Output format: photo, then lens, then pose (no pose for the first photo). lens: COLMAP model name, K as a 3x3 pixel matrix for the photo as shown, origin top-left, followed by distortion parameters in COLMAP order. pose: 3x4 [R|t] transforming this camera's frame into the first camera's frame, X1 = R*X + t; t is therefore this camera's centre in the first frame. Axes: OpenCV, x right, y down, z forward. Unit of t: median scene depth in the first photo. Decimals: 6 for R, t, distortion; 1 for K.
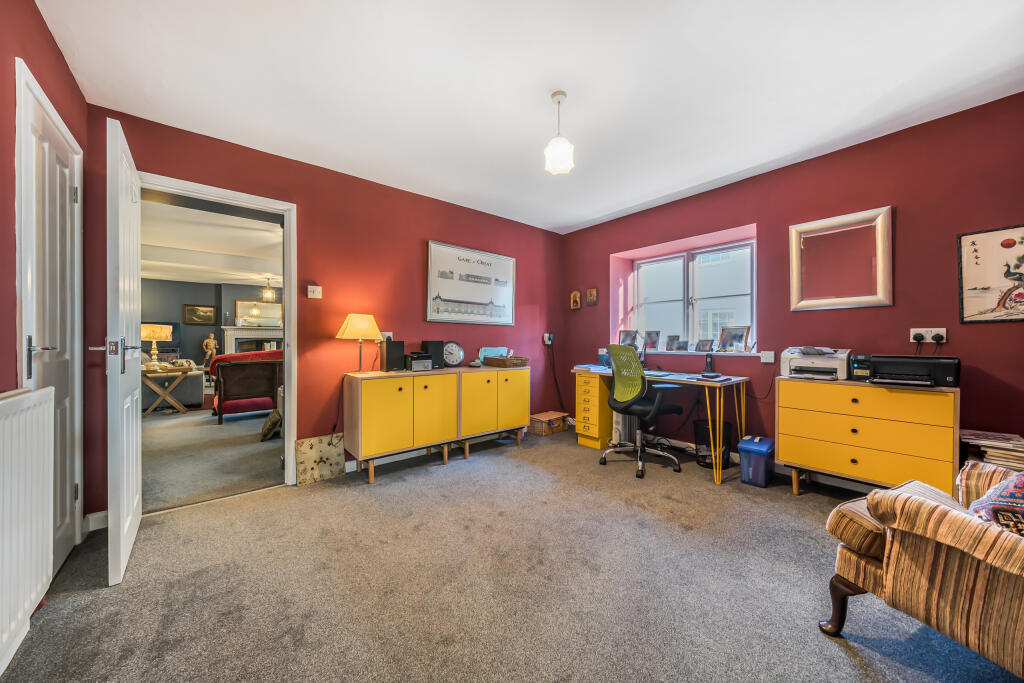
lens RADIAL K [[351.8, 0, 513.6], [0, 351.8, 339.4], [0, 0, 1]] dist [0.000192, 0.000013]
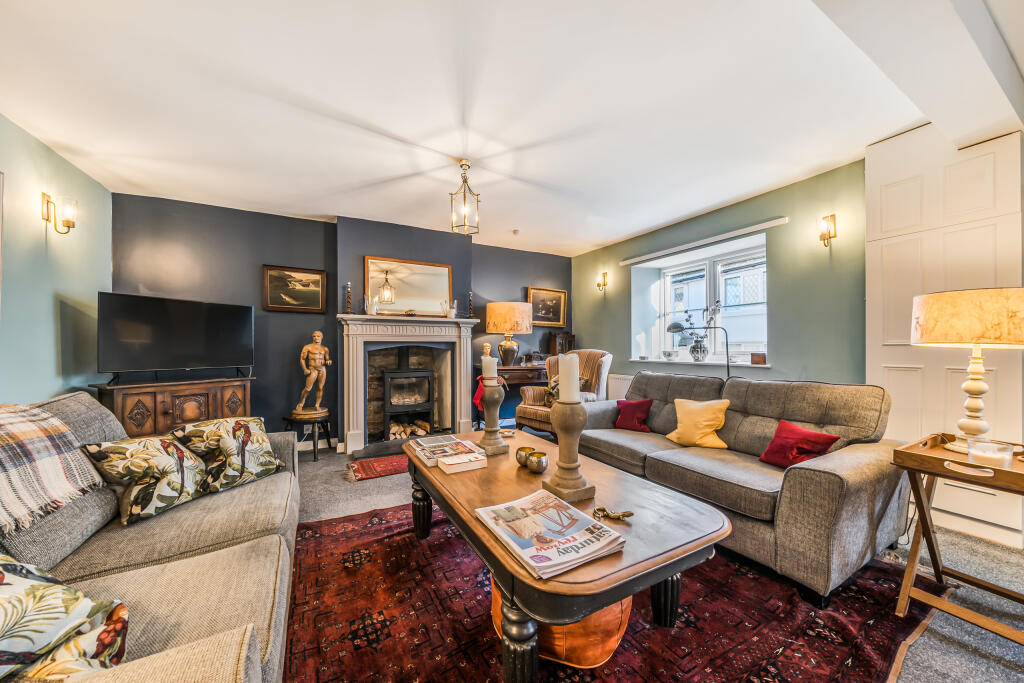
lens RADIAL K [[355.9, 0, 511.0], [0, 355.9, 346.8], [0, 0, 1]] dist [-0.002368, -0.000042]
pose [[0.977297, 0.001805, -0.211866, -0.528941], [-0.000807, 0.999988, 0.004797, -0.000137], [0.211873, -0.004517, 0.977287, 0.617828]]
